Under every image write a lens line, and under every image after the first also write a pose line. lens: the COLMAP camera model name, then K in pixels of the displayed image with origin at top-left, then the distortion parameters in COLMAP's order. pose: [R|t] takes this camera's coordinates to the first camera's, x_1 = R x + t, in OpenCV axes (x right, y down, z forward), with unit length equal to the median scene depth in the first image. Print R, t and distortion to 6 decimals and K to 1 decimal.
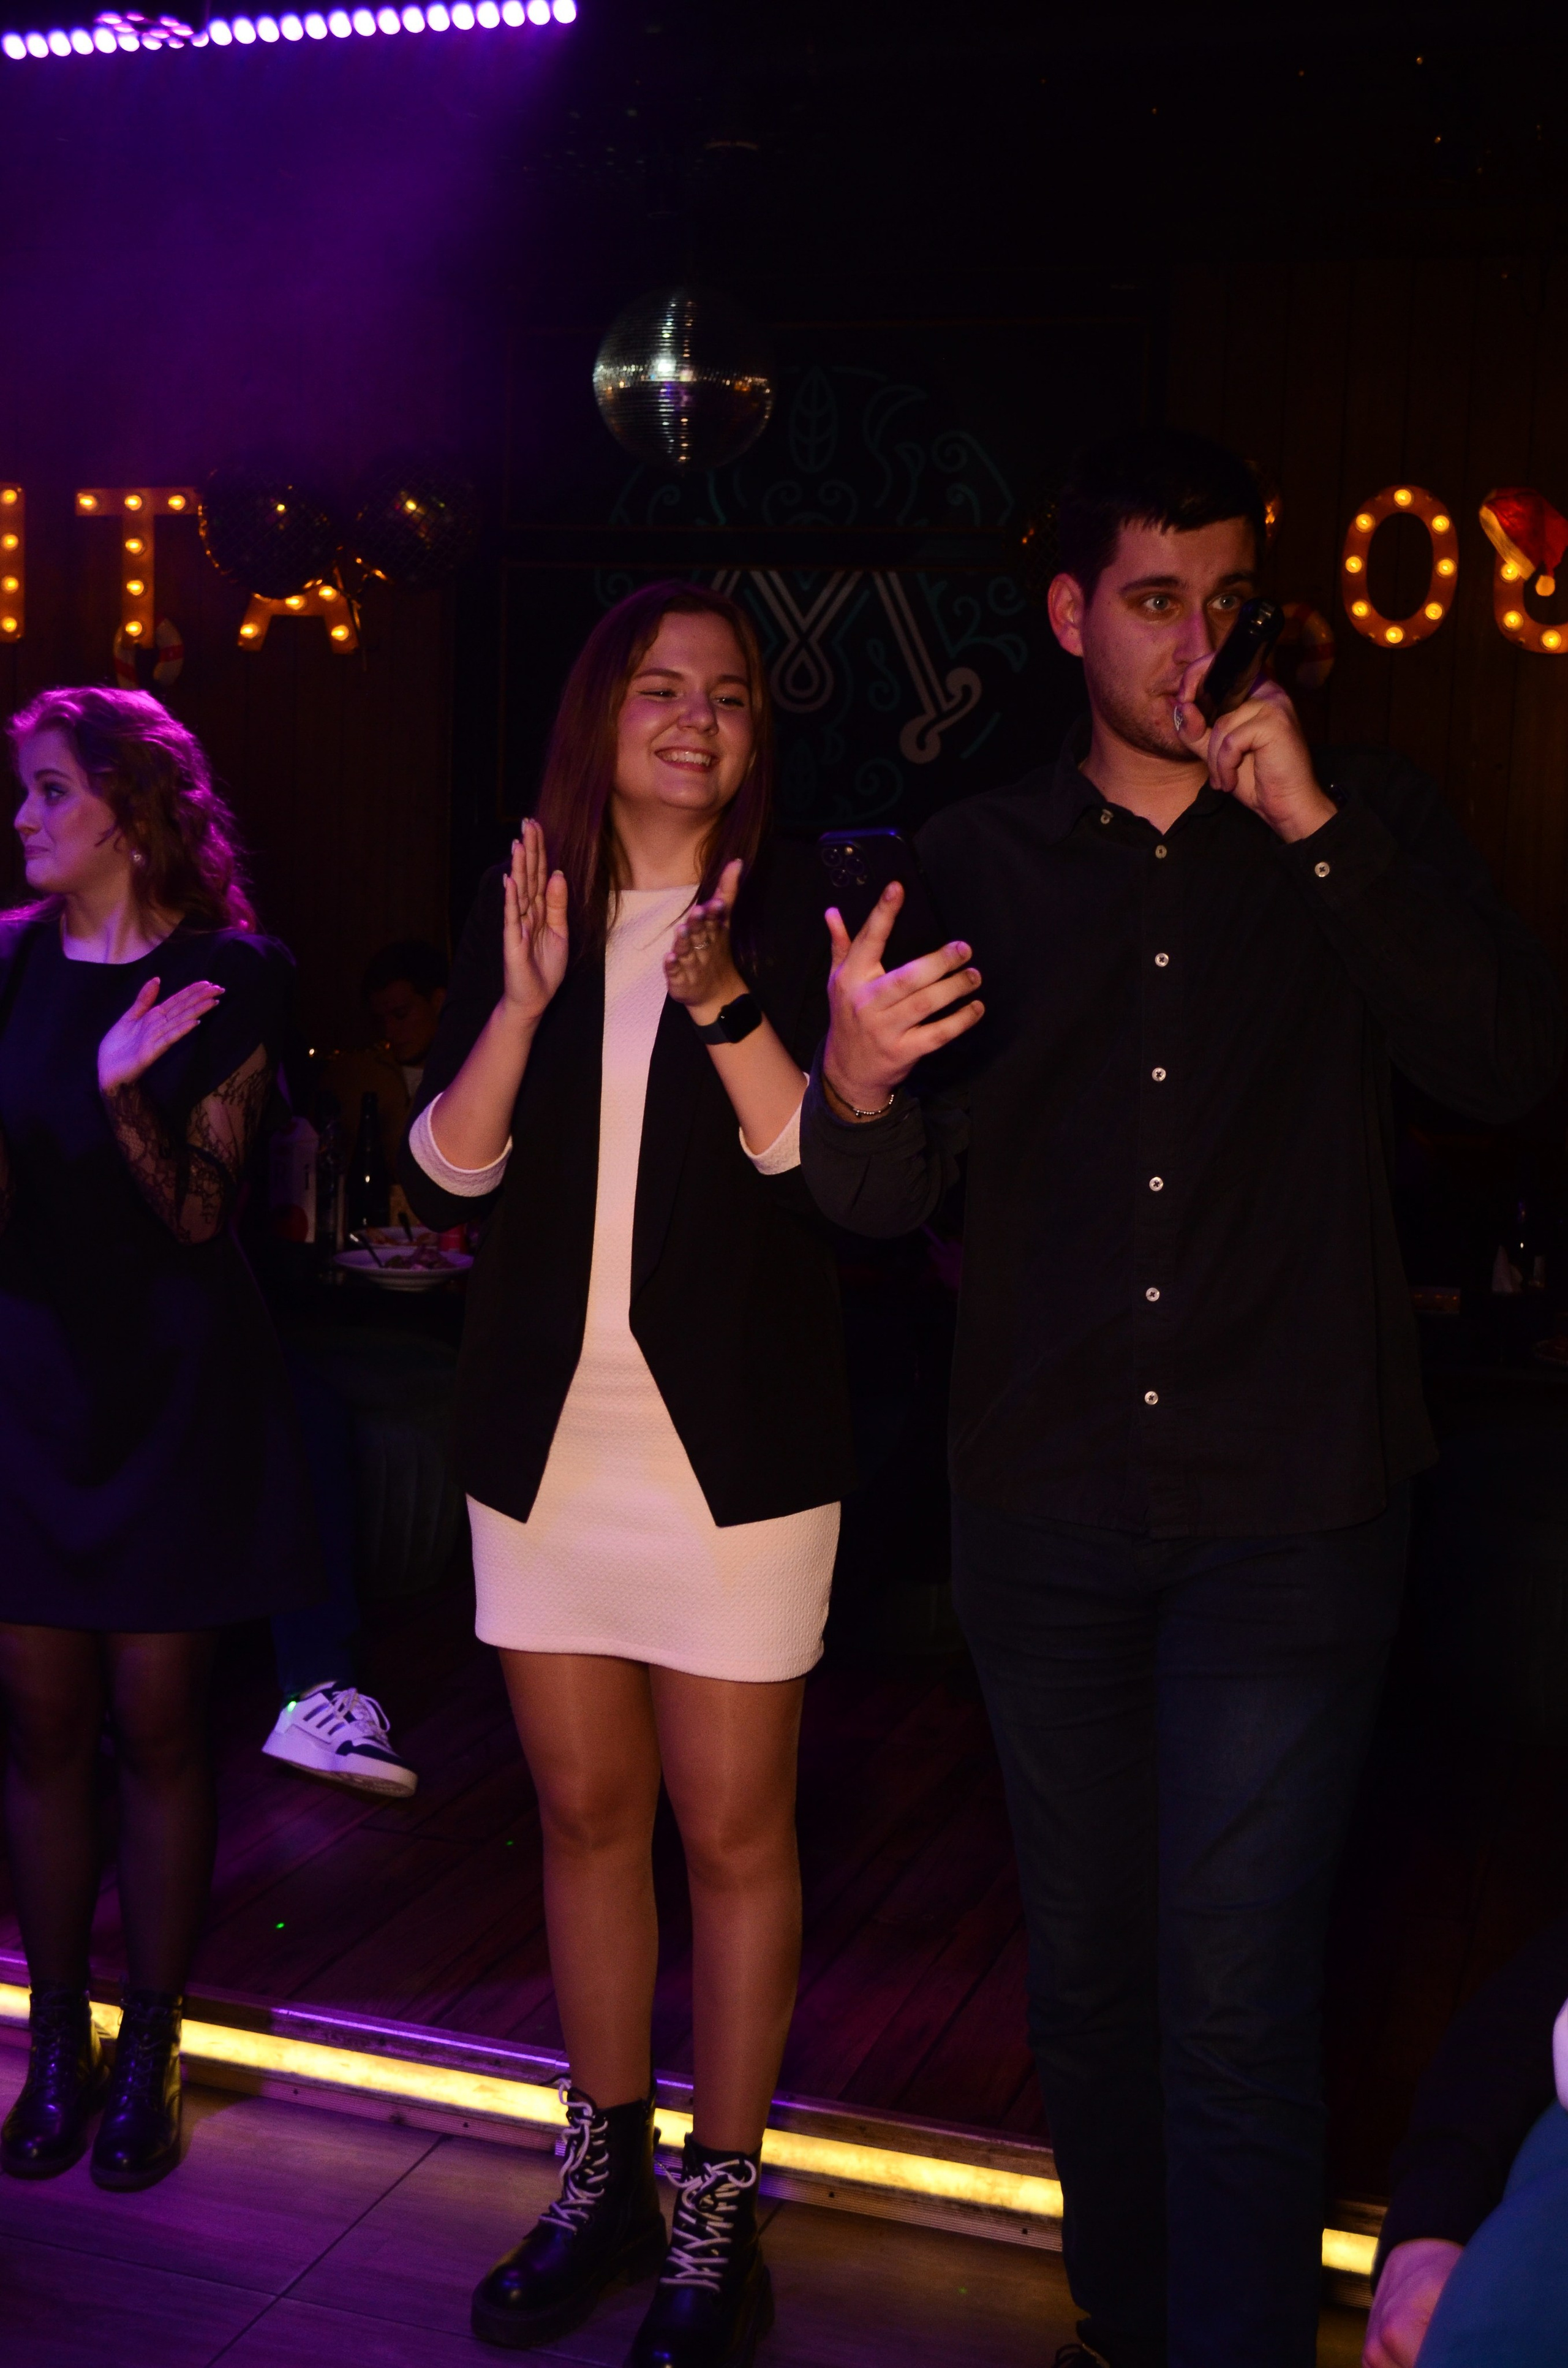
lens RADIAL K [[2905.4, 0, 759.9], [0, 2905.4, 1190.8], [0, 0, 1]] dist [-0.039045, -0.037162]
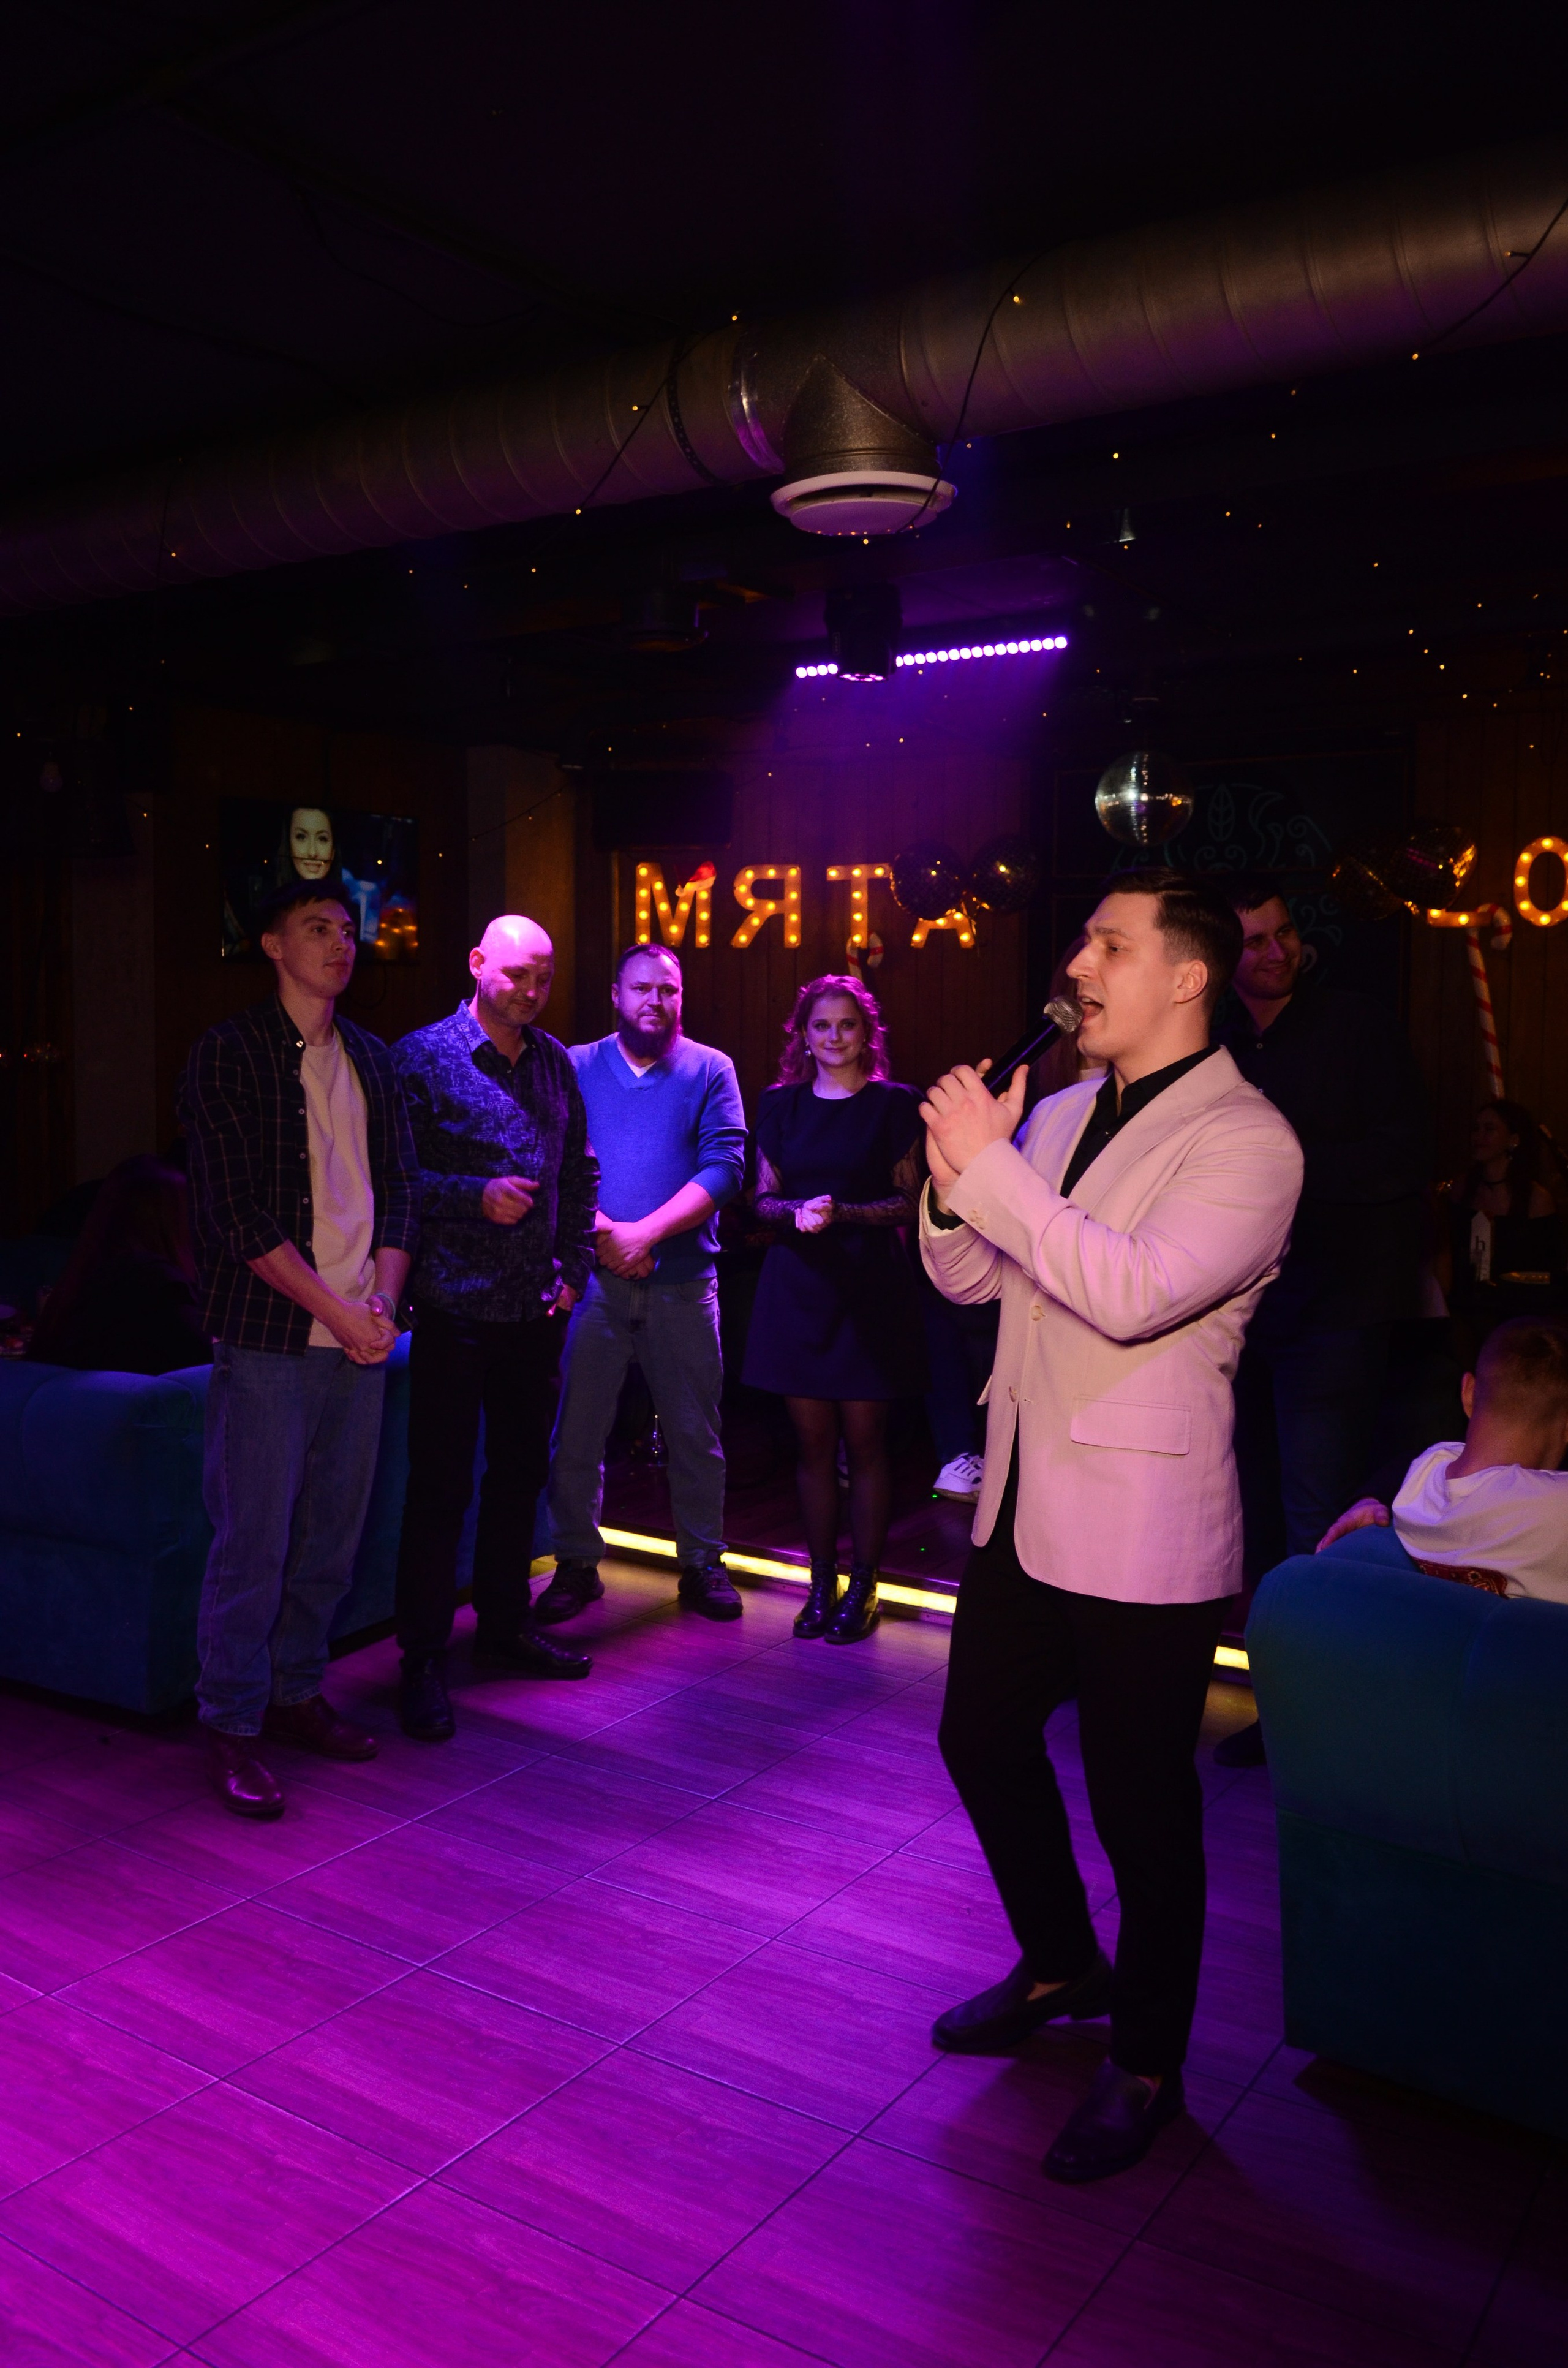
lens RADIAL K [[1863.1, 0, 782.0], [0, 1863.1, 1179.3], [0, 0, 1]] dist [-0.067585, -0.001528]
pose [[0.968413, -0.006737, -0.249262, 0.045270], [-0.006557, 0.998601, -0.052464, 0.032080], [0.249267, 0.052441, 0.967014, -0.213648]]
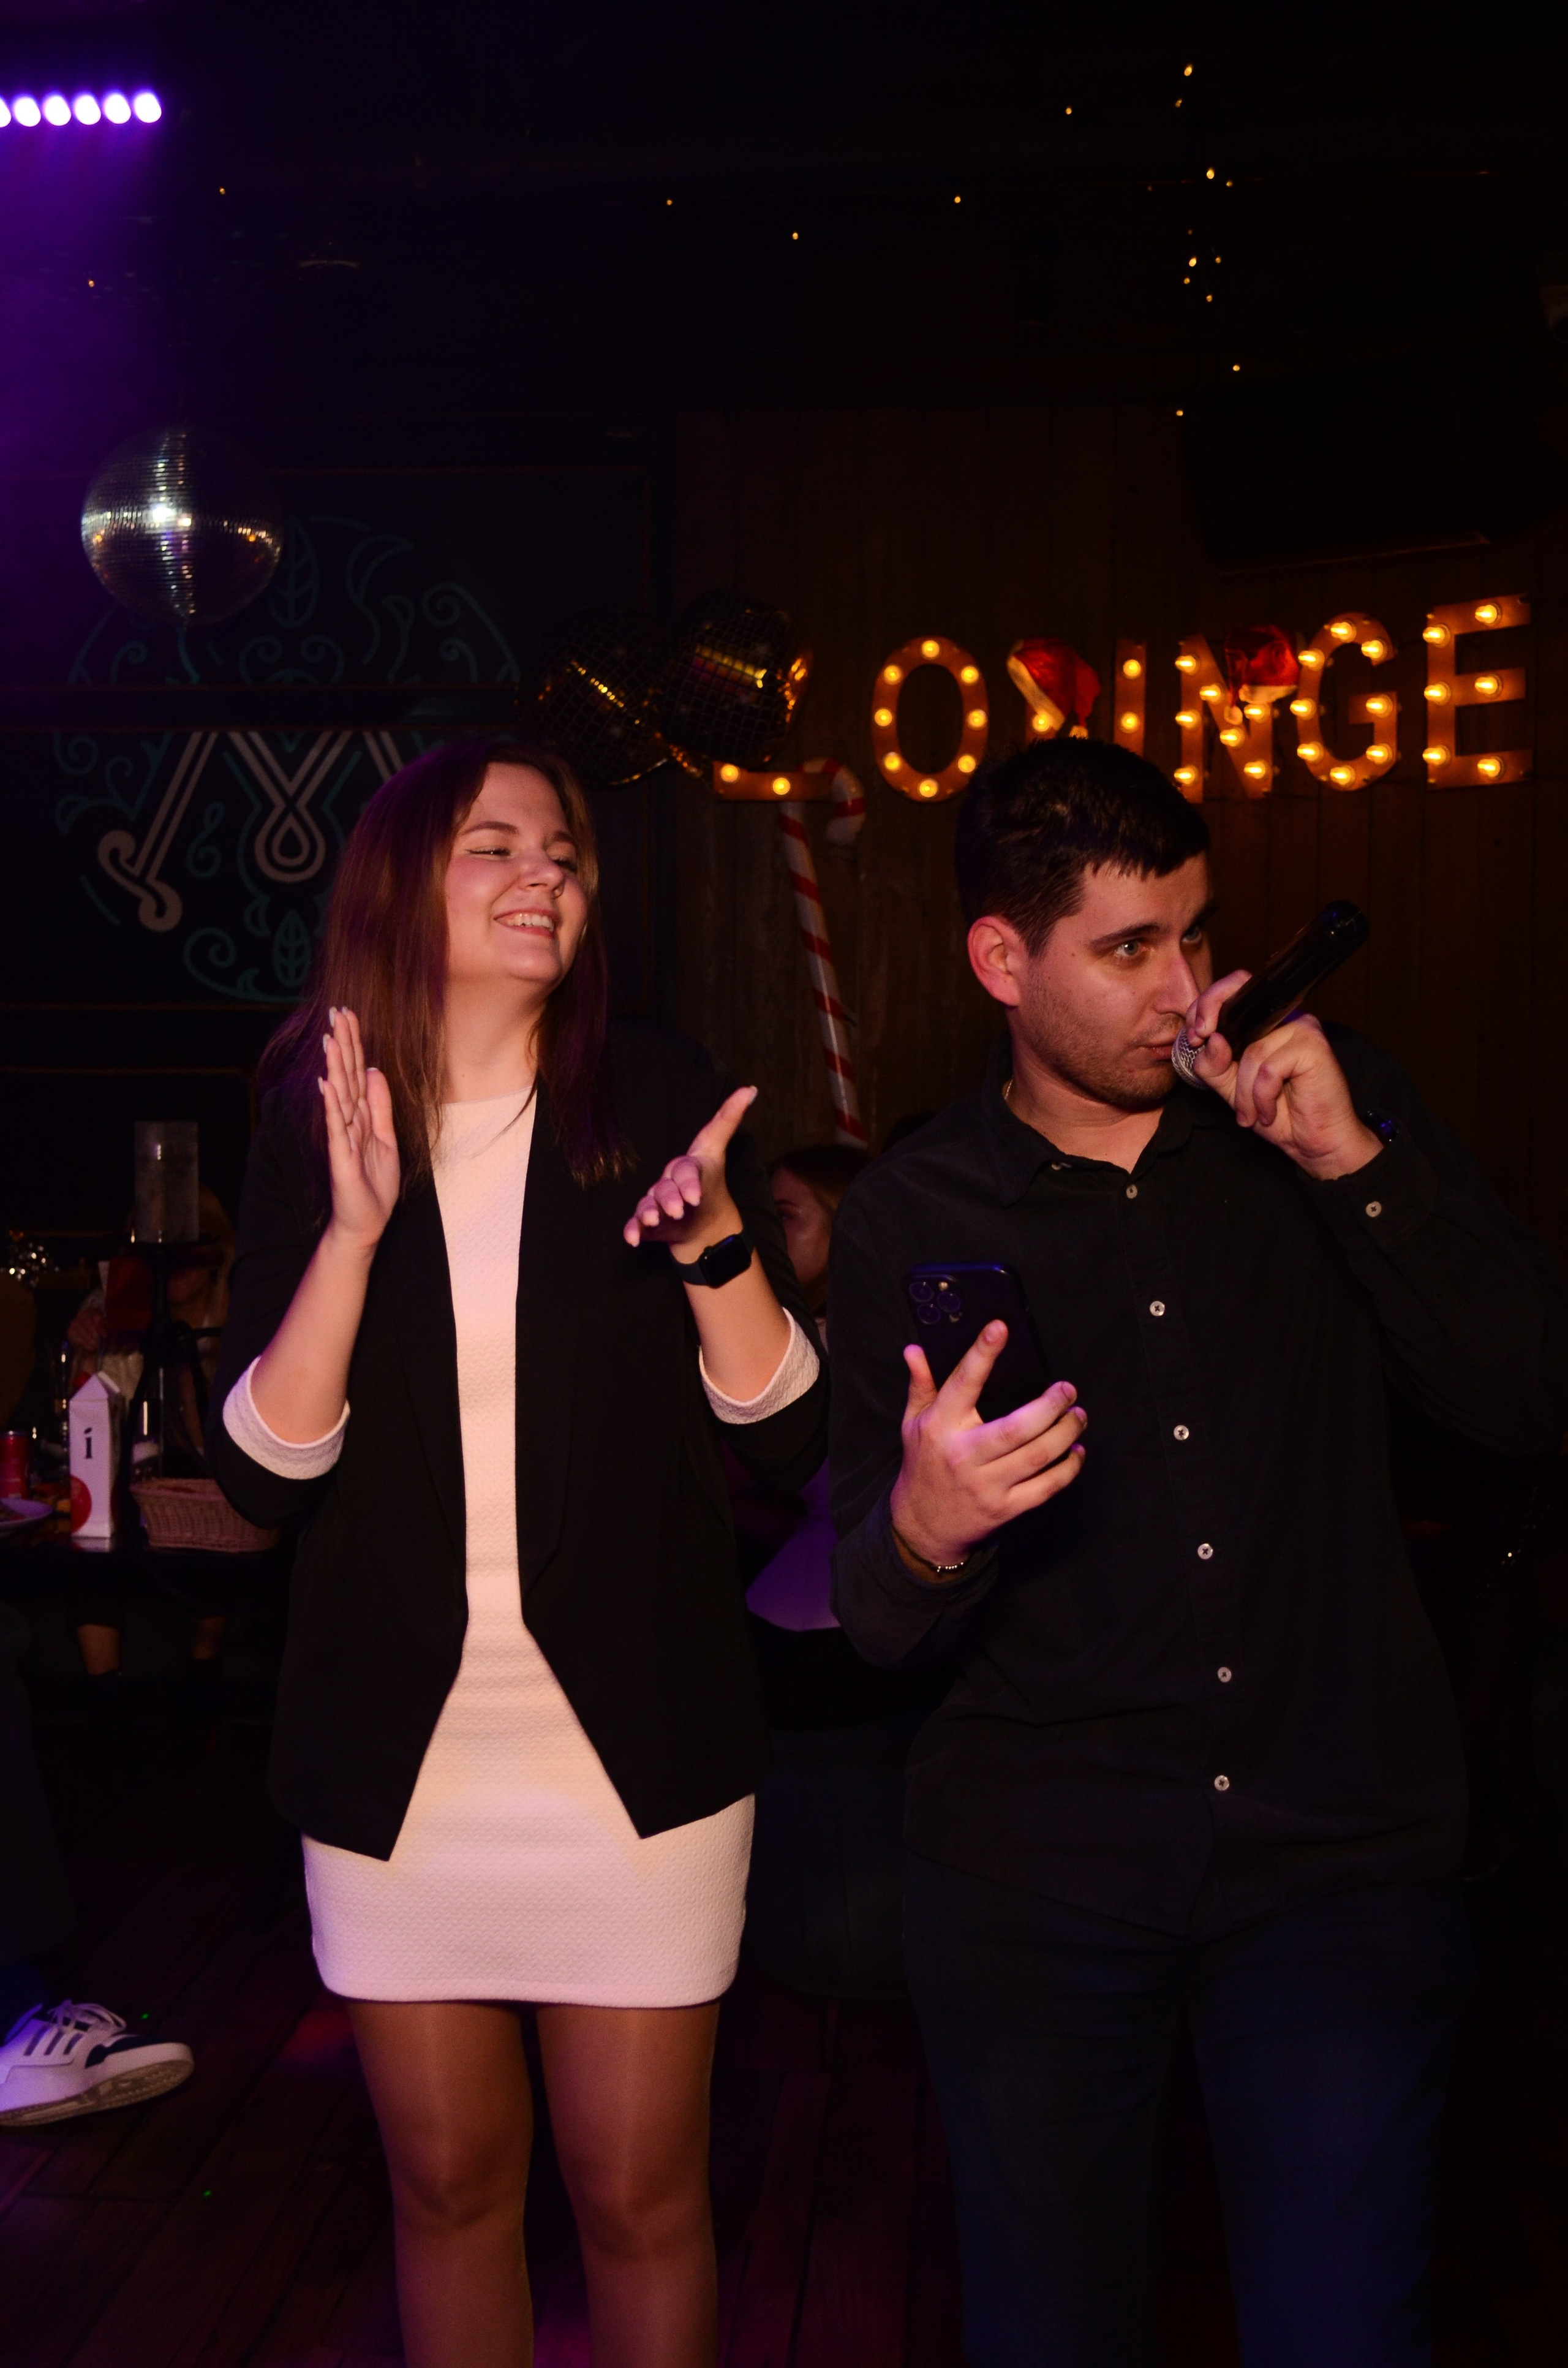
lens RADIAL K [[2935.9, 0, 783.4], [0, 2935.9, 1179.6], [0, 0, 1]] dist [-0.039677, -0.062799]
pose [[0.969915, -0.045308, 0.239190, -0.071432], [0.059751, 0.996780, -0.053476, -0.011179], [-0.235996, 0.066159, 0.969499, 0.064606]]
